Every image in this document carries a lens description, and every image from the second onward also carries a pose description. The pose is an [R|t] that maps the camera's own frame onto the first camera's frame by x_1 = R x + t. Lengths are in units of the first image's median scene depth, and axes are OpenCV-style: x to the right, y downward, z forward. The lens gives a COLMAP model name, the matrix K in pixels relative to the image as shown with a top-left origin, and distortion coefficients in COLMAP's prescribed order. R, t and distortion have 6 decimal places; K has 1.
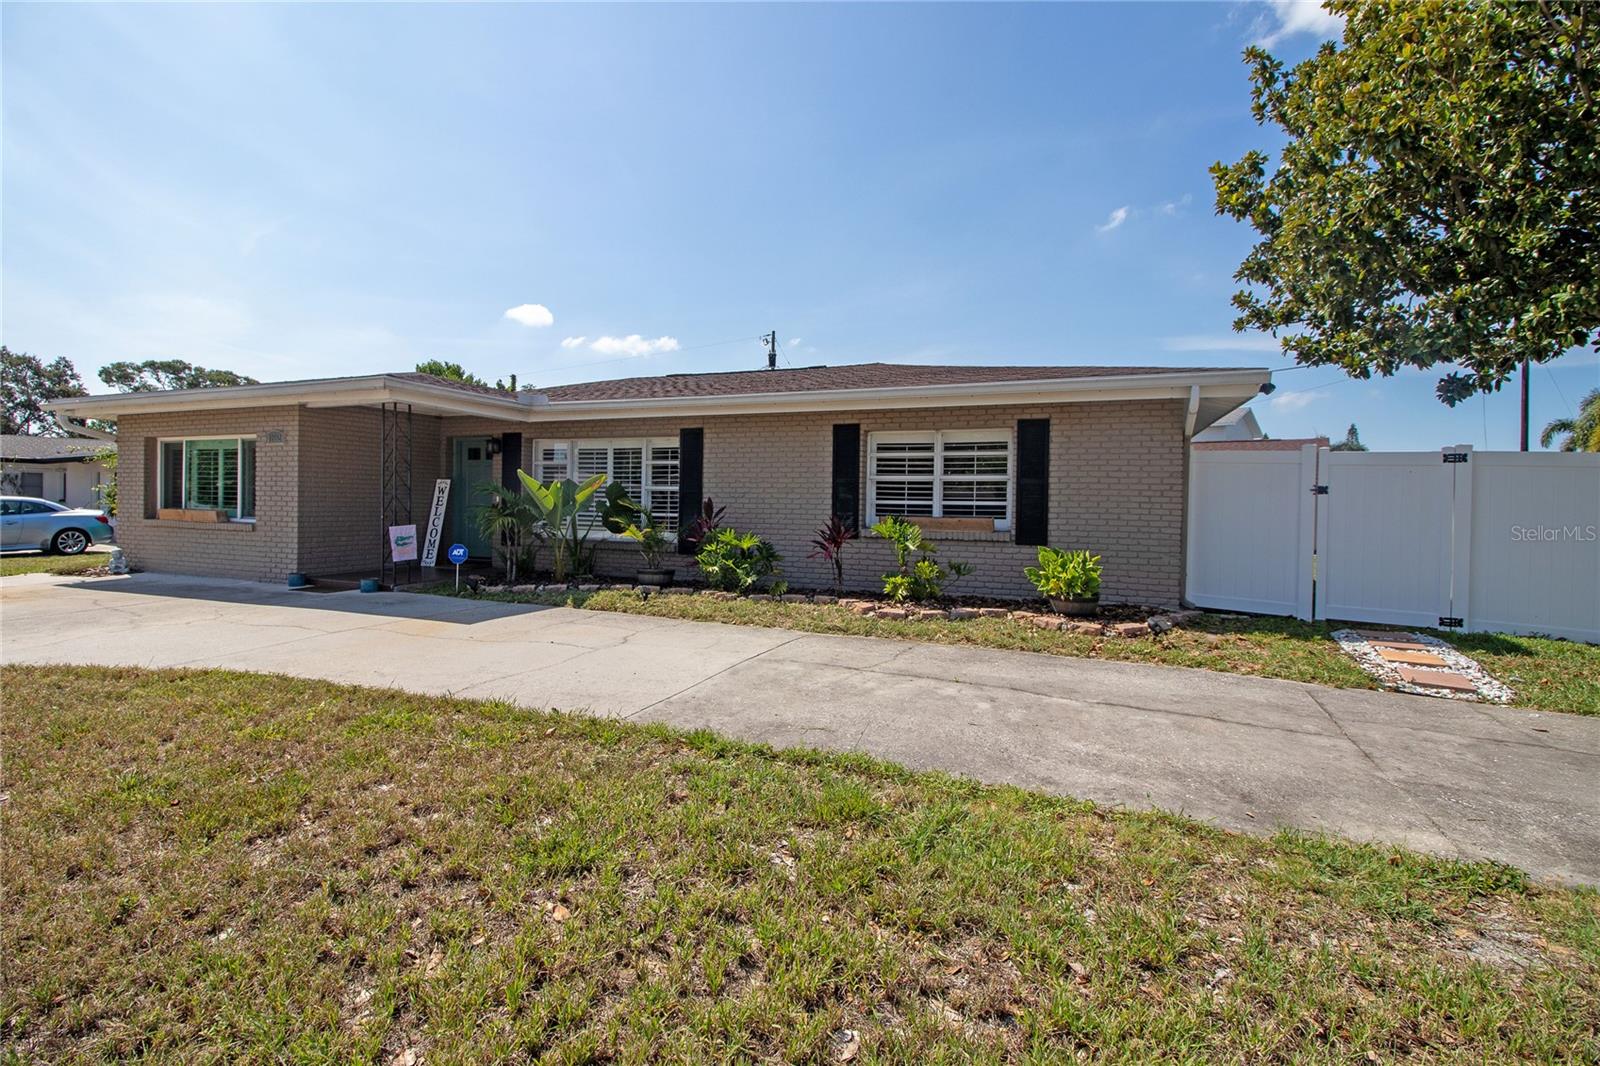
lens RADIAL K [[740.6, 0, 785.8], [0, 740.6, 517.3], [0, 0, 1]] dist [-0.001083, -0.014282]
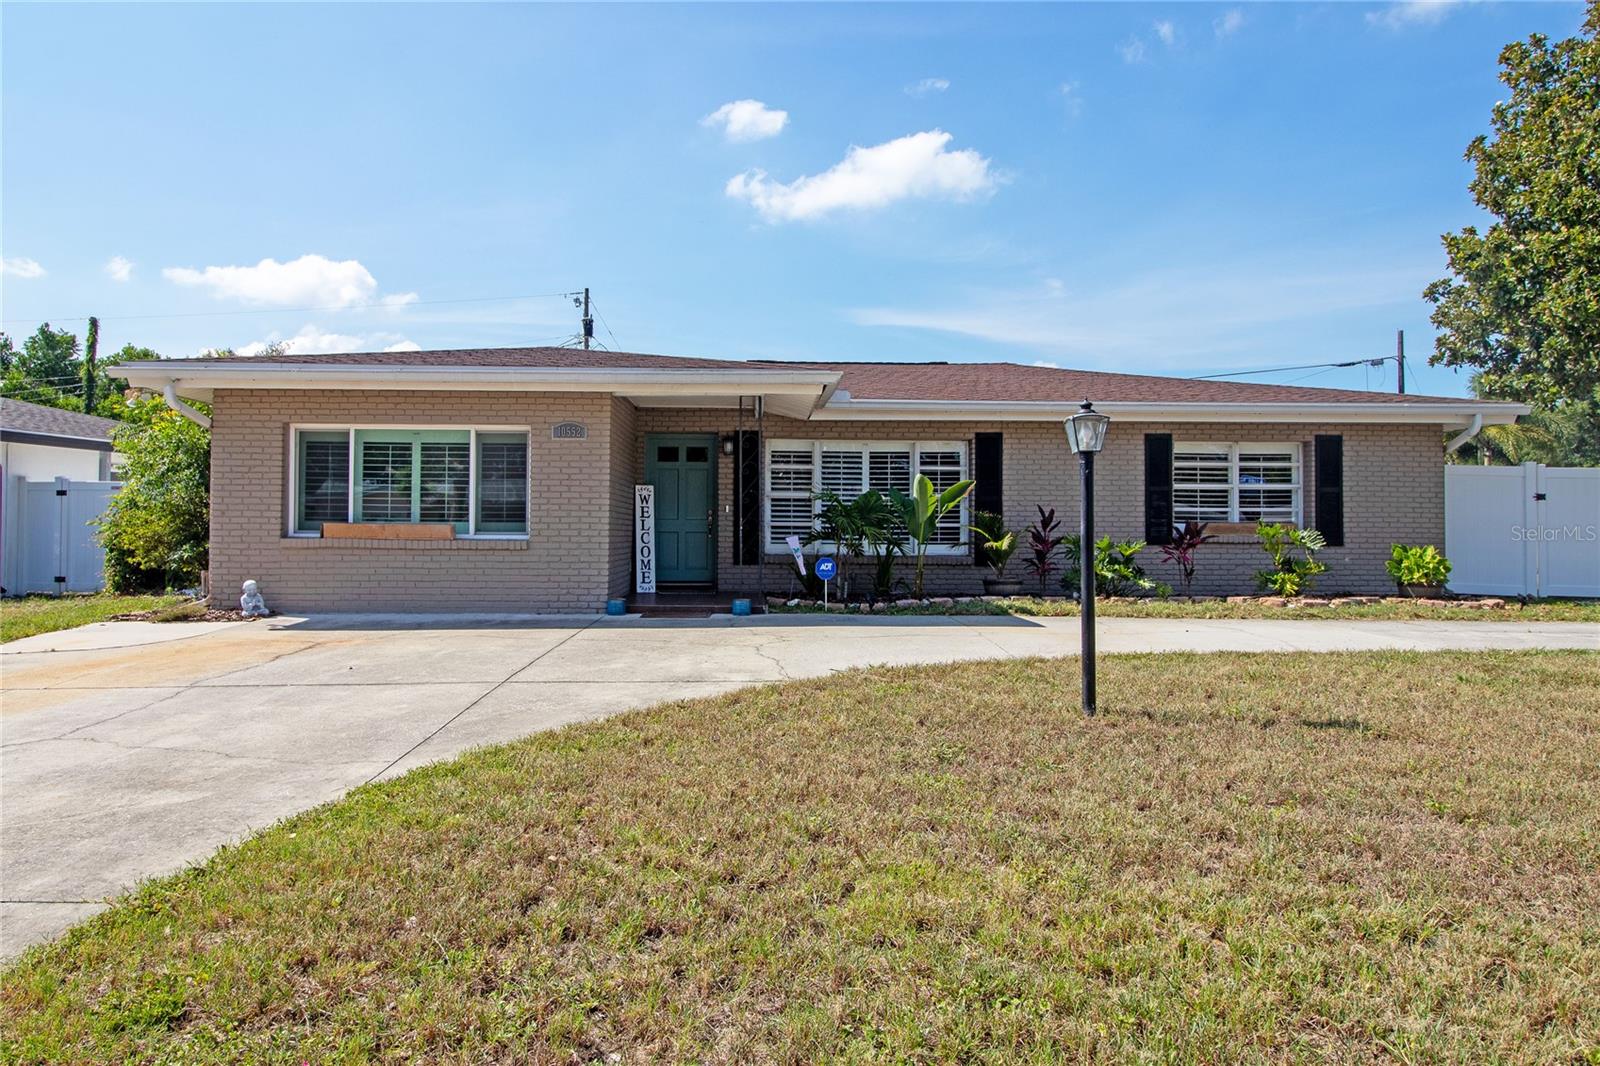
lens RADIAL K [[1060.8, 0, 779.3], [0, 1060.8, 519.3], [0, 0, 1]] dist [-0.000483, -0.001969]
pose [[0.920055, -0.006259, 0.391740, -0.974809], [0.016345, 0.999615, -0.022418, 0.017525], [-0.391448, 0.027028, 0.919803, -0.148571]]
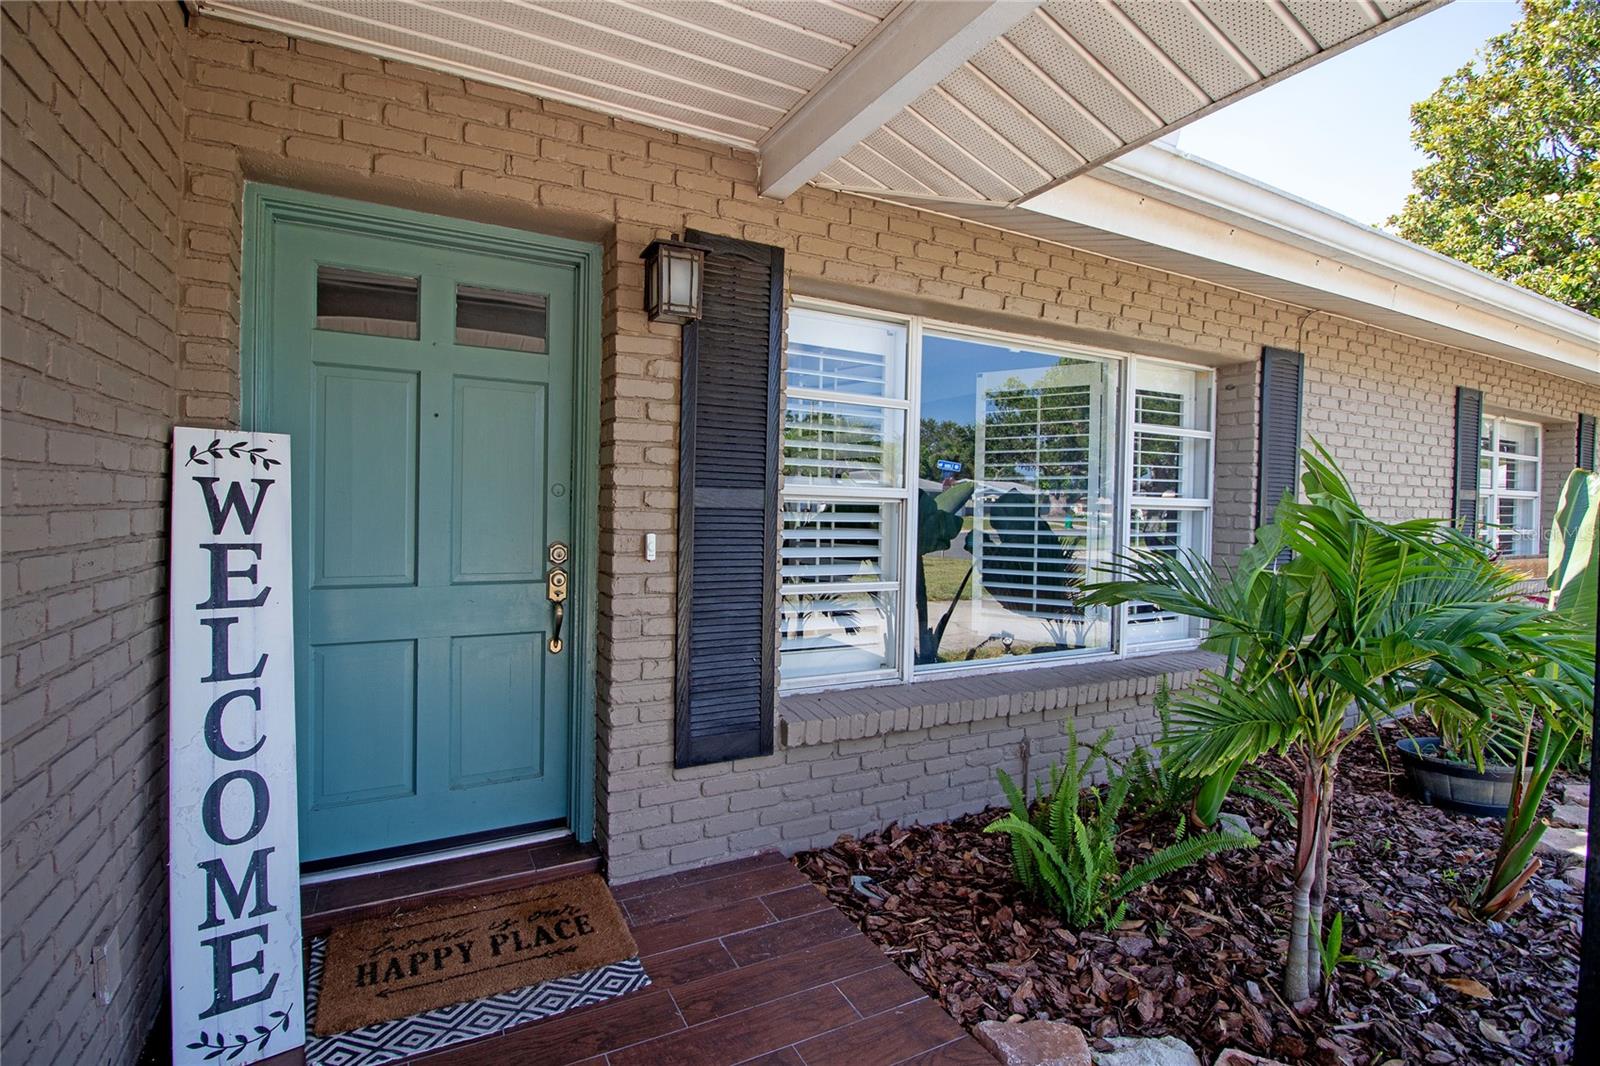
lens RADIAL K [[740.6, 0, 785.8], [0, 740.6, 517.3], [0, 0, 1]] dist [-0.001083, -0.014282]
pose [[0.650133, -0.013724, 0.759696, -0.629738], [0.003734, 0.999883, 0.014867, -0.043741], [-0.759811, -0.006829, 0.650108, 1.018810]]
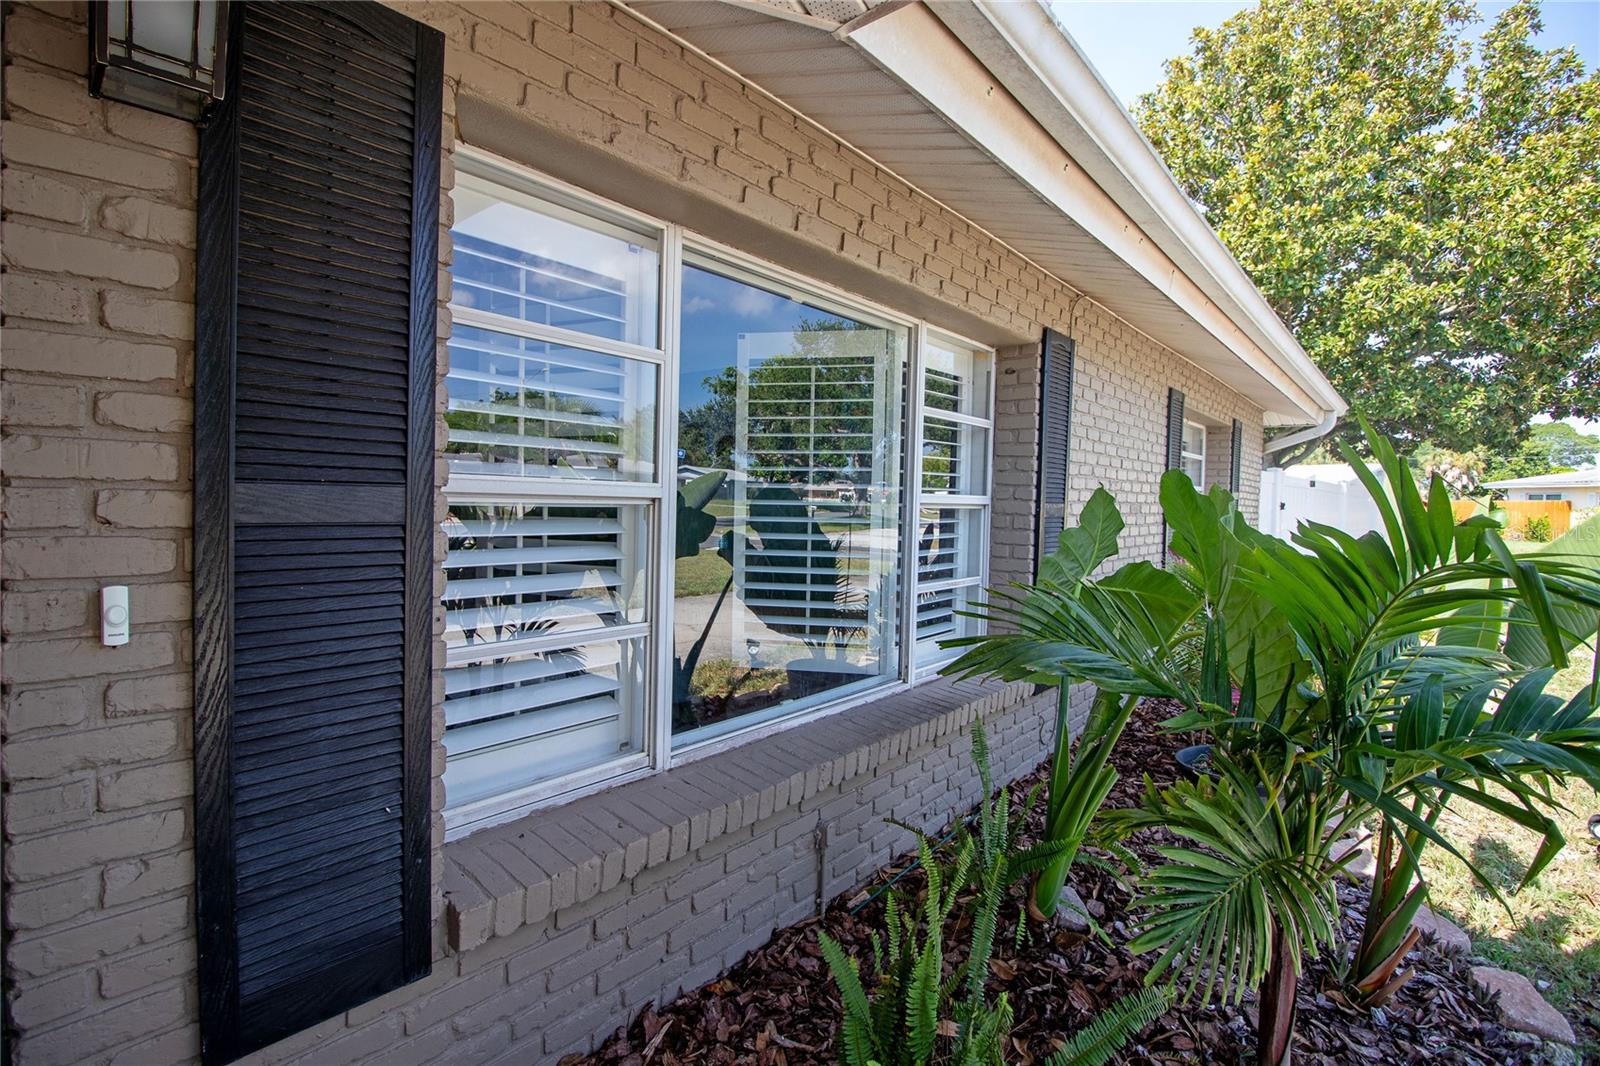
lens RADIAL K [[740.6, 0, 785.8], [0, 740.6, 517.3], [0, 0, 1]] dist [-0.001083, -0.014282]
pose [[0.328562, -0.031783, 0.943947, -0.542532], [-0.001205, 0.999419, 0.034070, -0.048685], [-0.944482, -0.012332, 0.328333, 1.082619]]
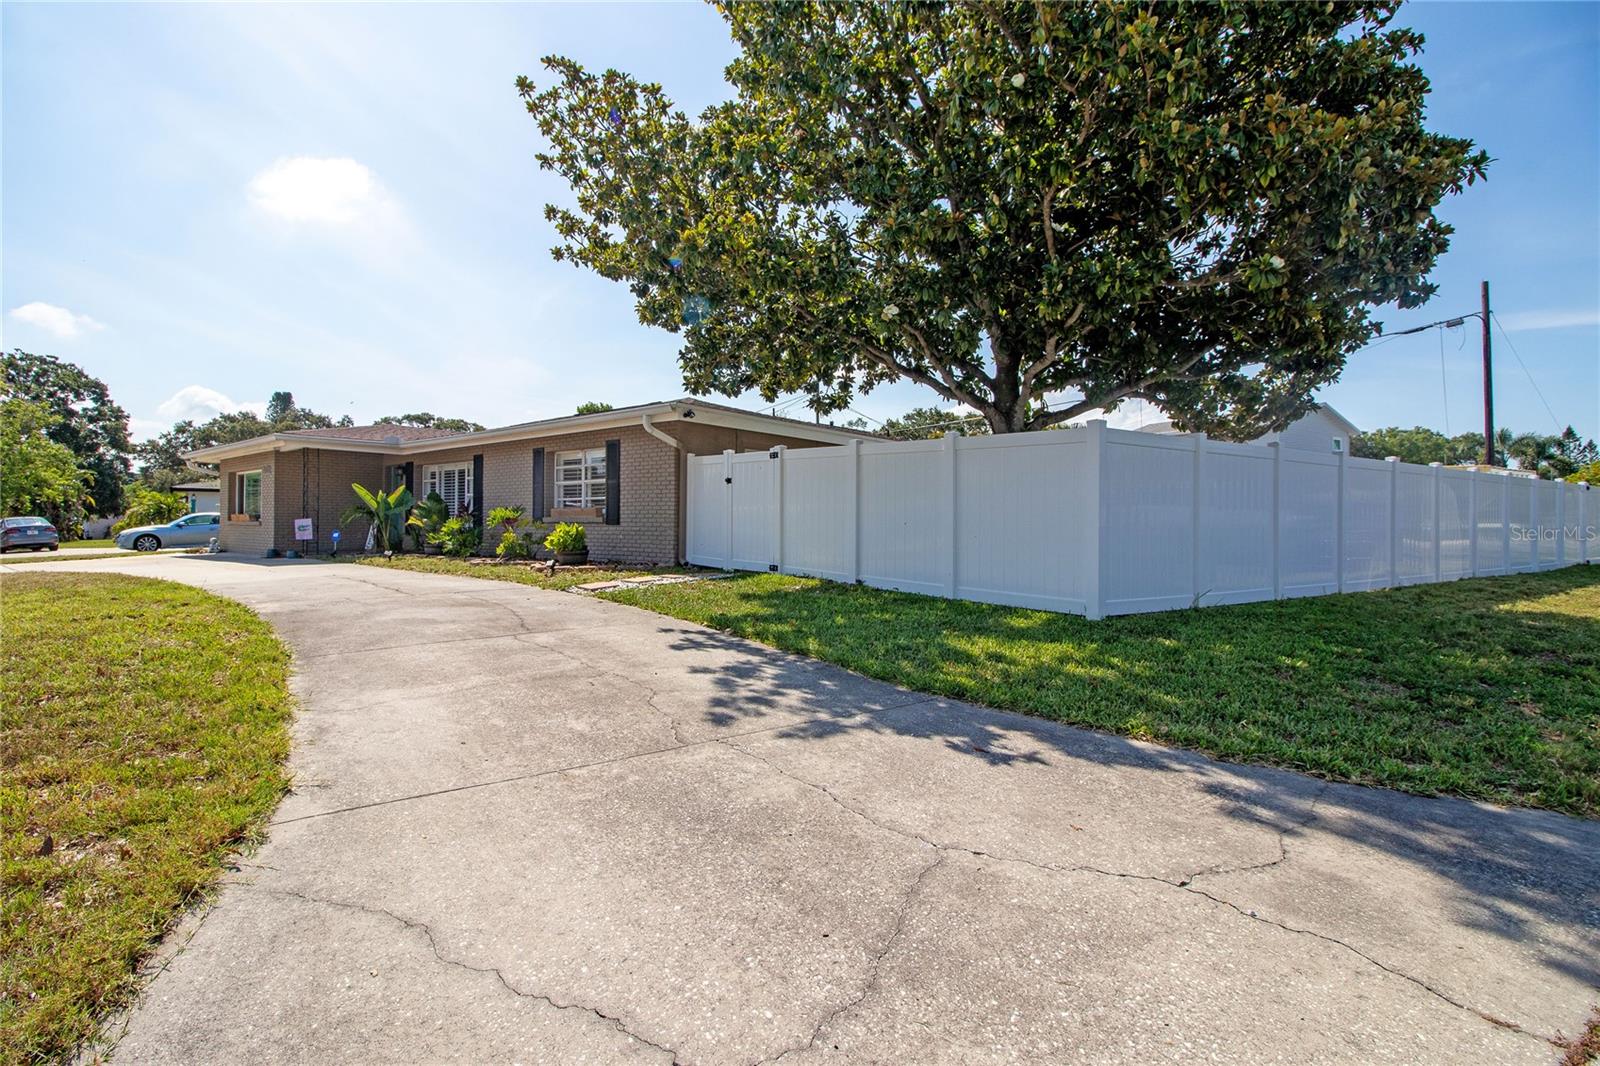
lens RADIAL K [[740.6, 0, 785.8], [0, 740.6, 517.3], [0, 0, 1]] dist [-0.001083, -0.014282]
pose [[0.956810, -0.016352, -0.290254, 0.995917], [0.008586, 0.999571, -0.028008, 0.061607], [0.290587, 0.024306, 0.956540, -0.296021]]
